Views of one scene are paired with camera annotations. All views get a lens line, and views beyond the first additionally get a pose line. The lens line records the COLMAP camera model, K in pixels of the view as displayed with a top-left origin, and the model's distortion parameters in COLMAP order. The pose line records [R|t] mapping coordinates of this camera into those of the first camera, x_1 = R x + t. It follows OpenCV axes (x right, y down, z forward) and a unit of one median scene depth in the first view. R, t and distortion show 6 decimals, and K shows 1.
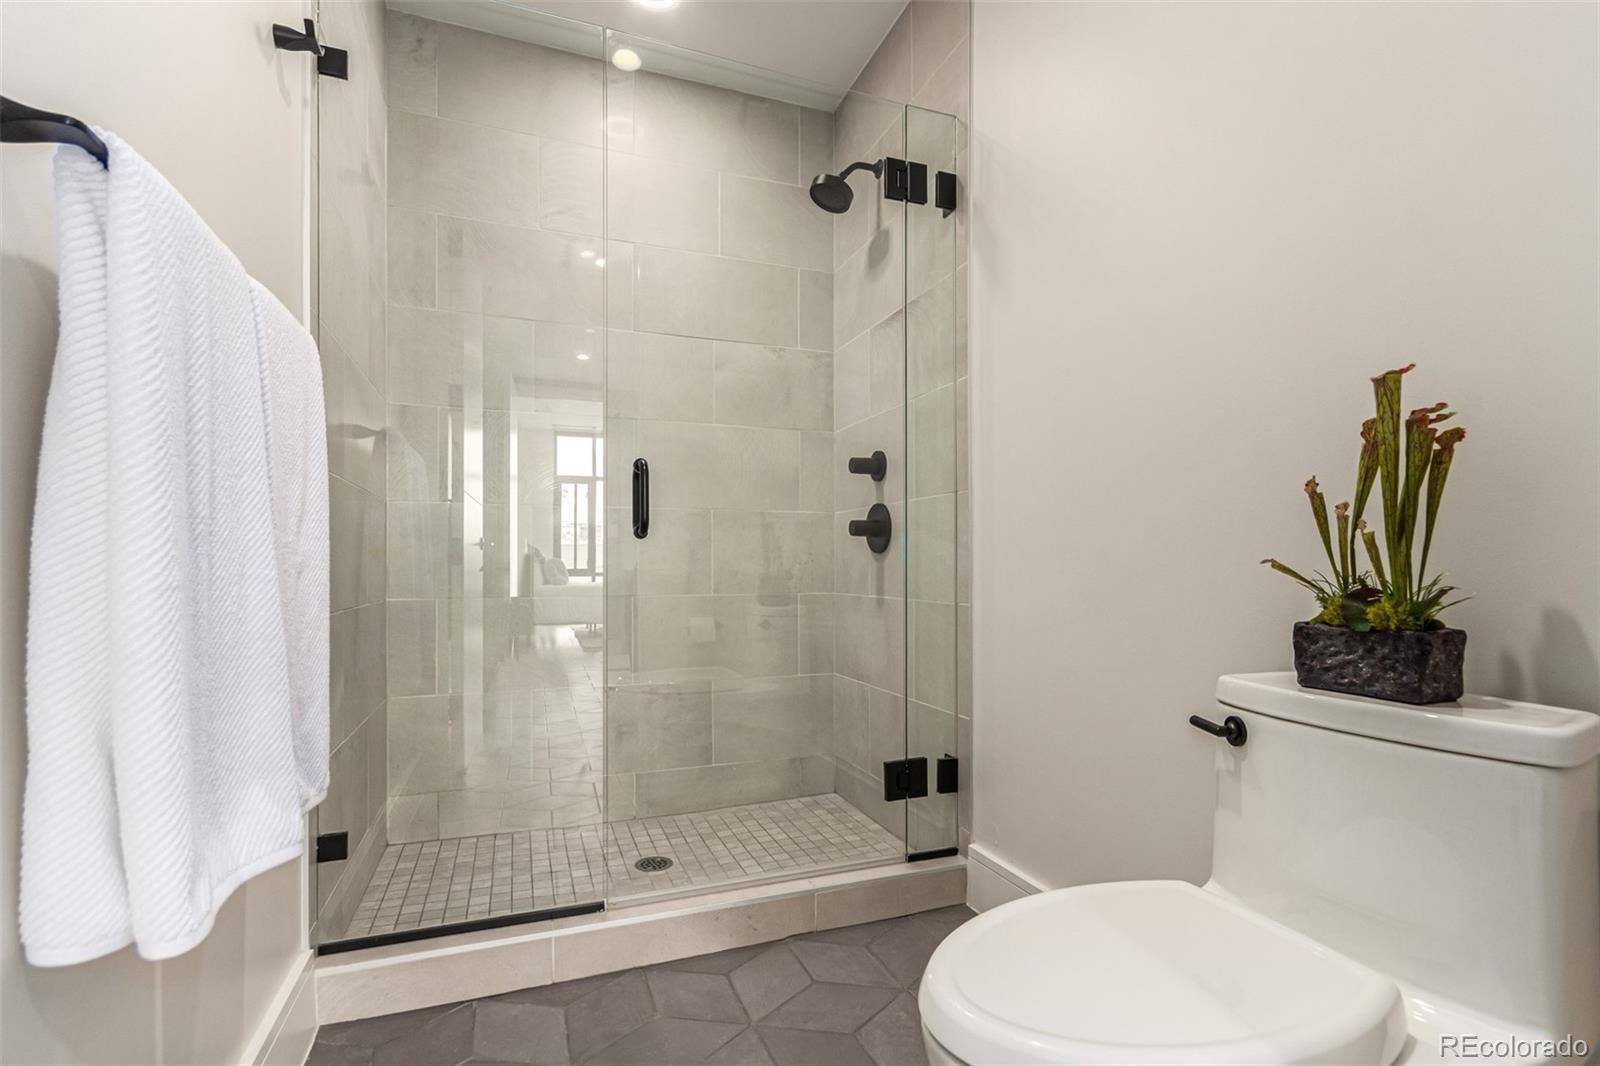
lens RADIAL K [[753.0, 0, 799.2], [0, 753.0, 540.5], [0, 0, 1]] dist [0.002887, -0.000133]
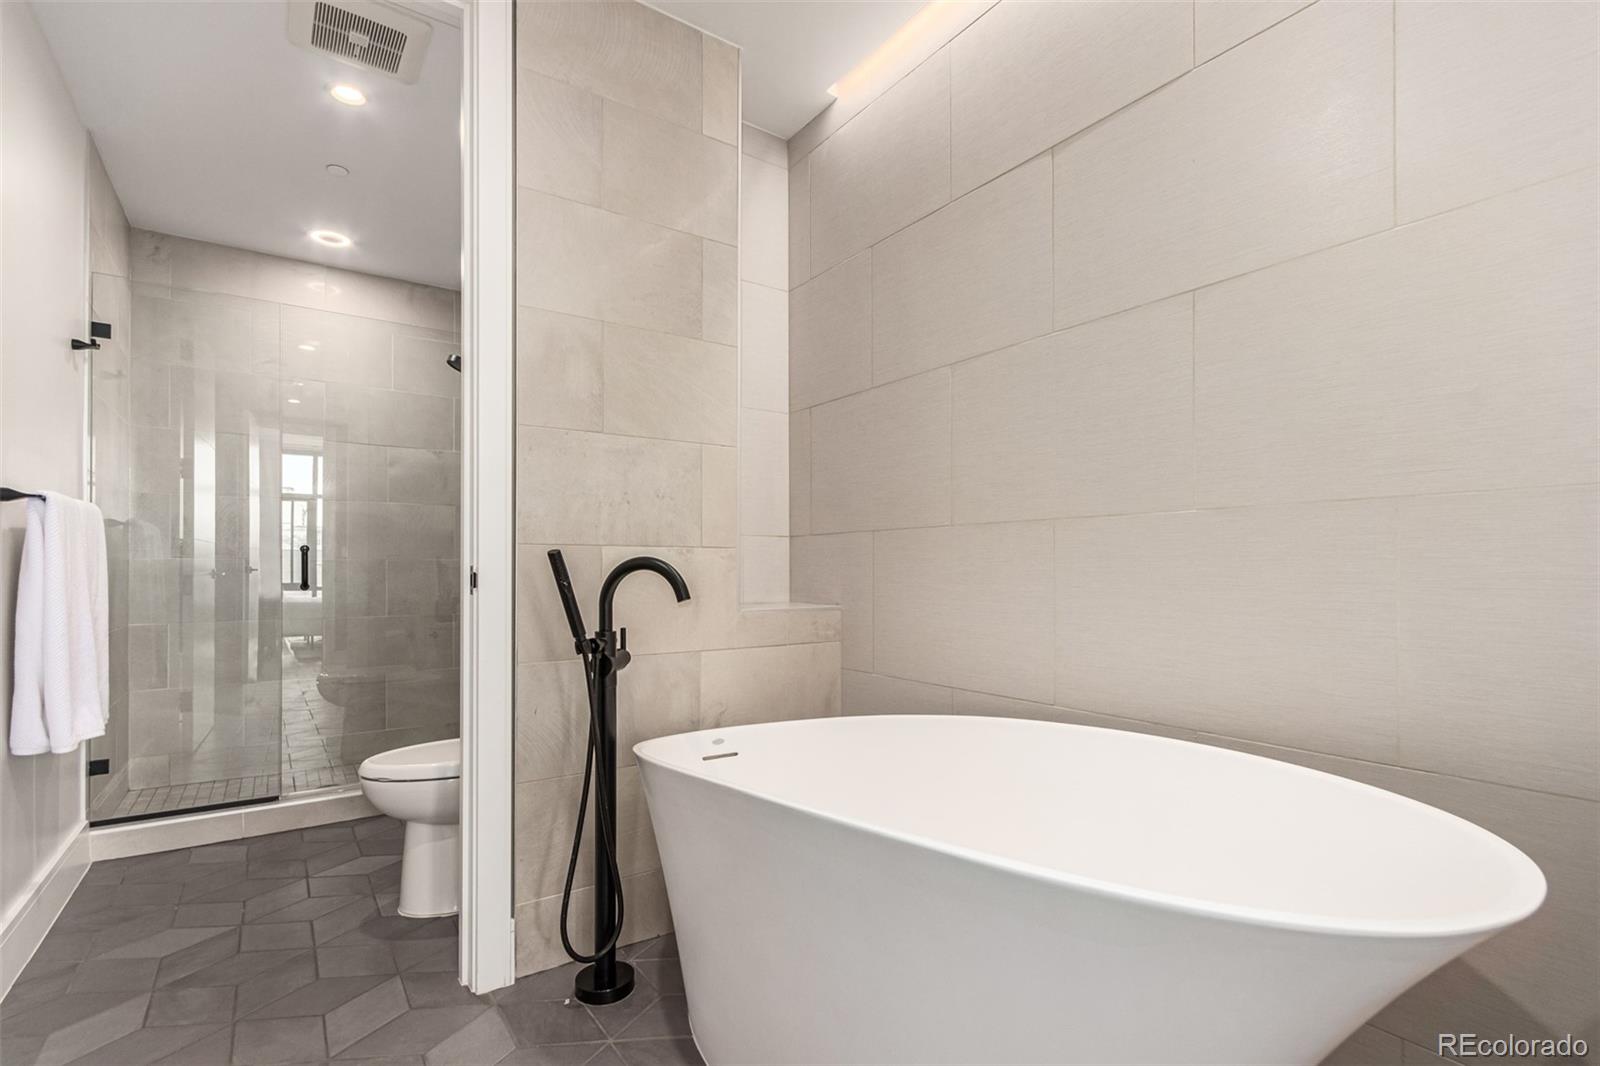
lens RADIAL K [[753.0, 0, 801.0], [0, 753.0, 544.5], [0, 0, 1]] dist [0.002887, -0.000133]
pose [[0.969898, 0.004917, 0.243464, 0.379872], [-0.005337, 0.999985, 0.001063, -0.091666], [-0.243455, -0.002330, 0.969909, -0.776698]]
